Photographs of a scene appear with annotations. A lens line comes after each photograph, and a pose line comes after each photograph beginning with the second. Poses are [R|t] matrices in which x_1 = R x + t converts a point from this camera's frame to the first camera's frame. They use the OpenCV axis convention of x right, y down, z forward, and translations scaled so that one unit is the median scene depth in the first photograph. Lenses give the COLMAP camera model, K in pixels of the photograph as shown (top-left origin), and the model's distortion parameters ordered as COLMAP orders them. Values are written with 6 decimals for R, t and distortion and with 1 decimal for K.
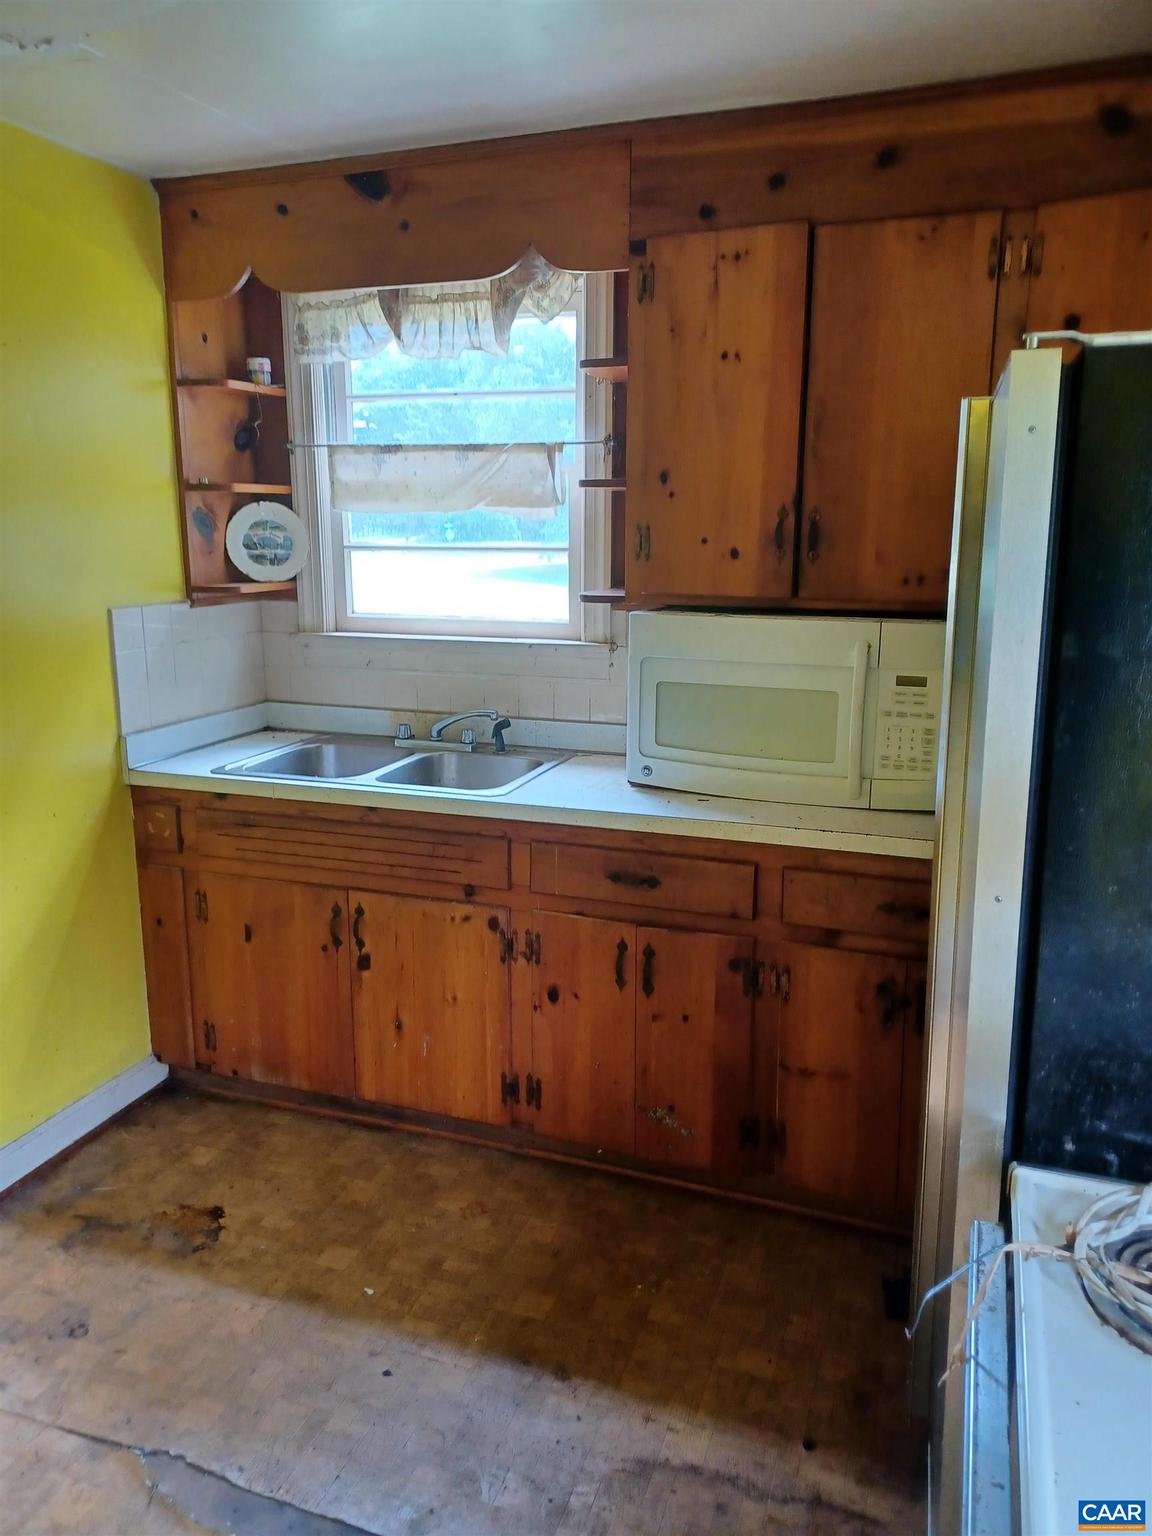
lens RADIAL K [[1128.1, 0, 587.3], [0, 1128.1, 752.1], [0, 0, 1]] dist [0.094035, -0.072422]
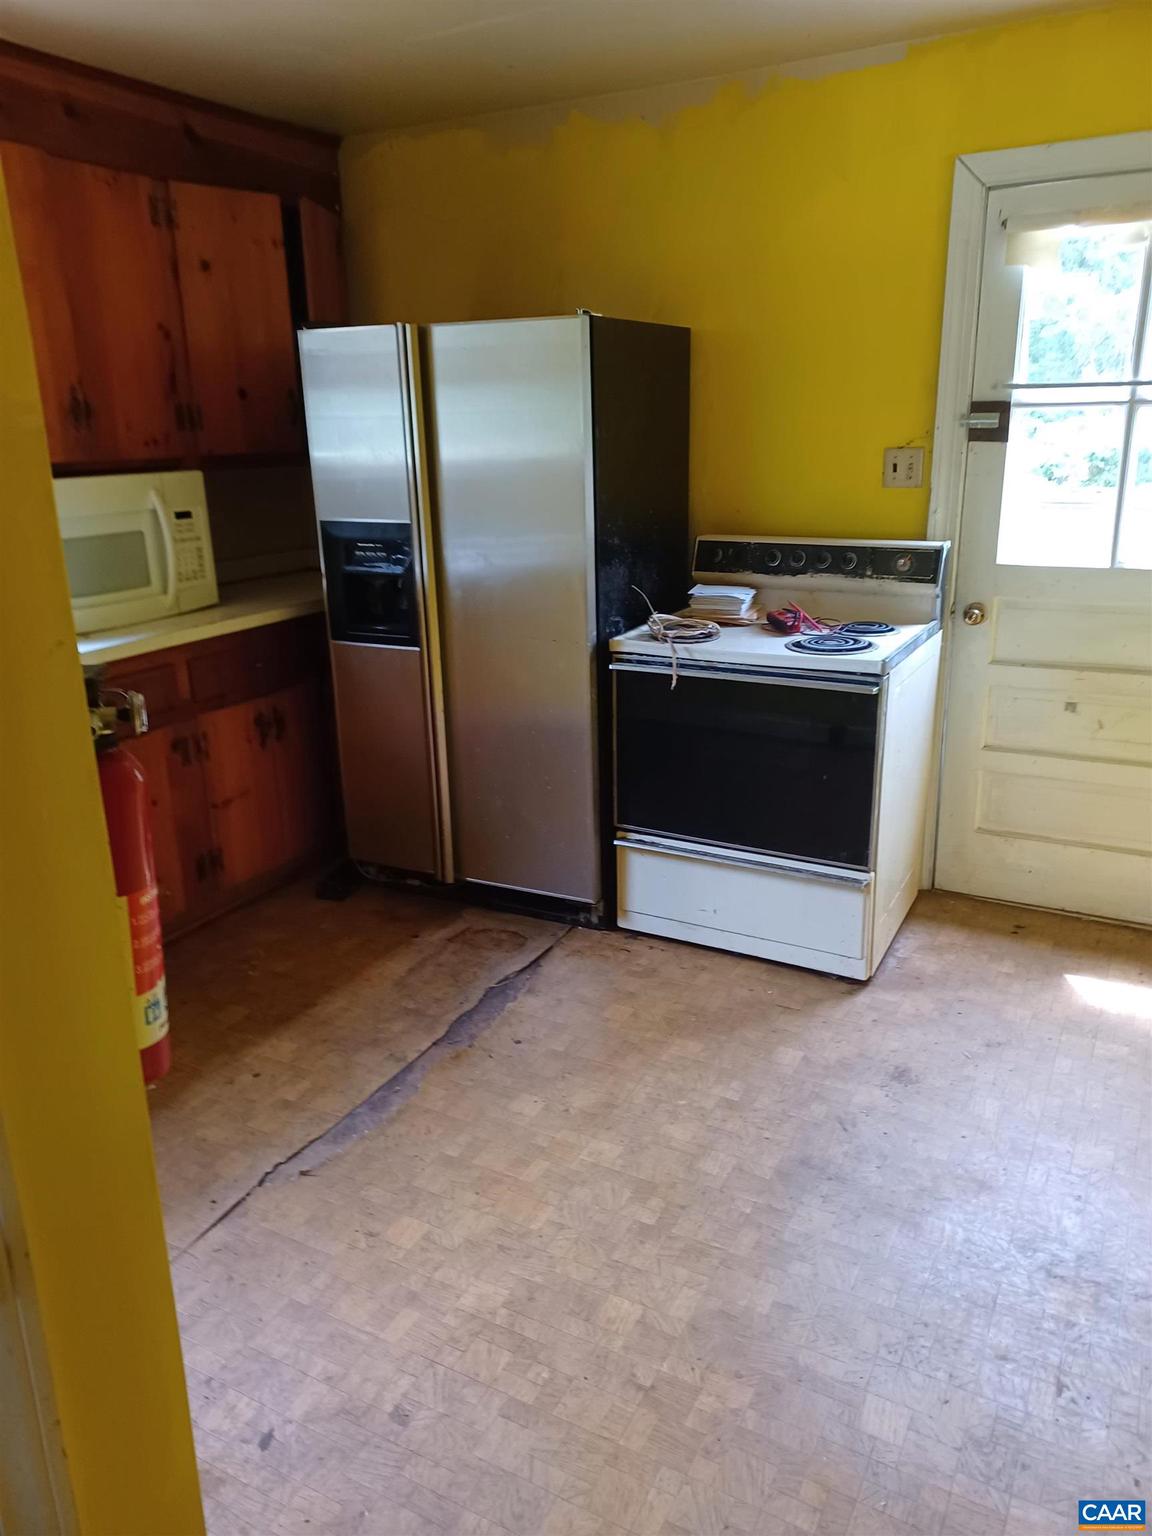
lens RADIAL K [[1148.8, 0, 570.3], [0, 1148.8, 759.1], [0, 0, 1]] dist [0.048711, -0.003255]
pose [[0.151582, -0.294426, 0.943576, -0.978437], [0.223336, 0.940123, 0.257470, -0.036611], [-0.962883, 0.171707, 0.208262, 0.265384]]
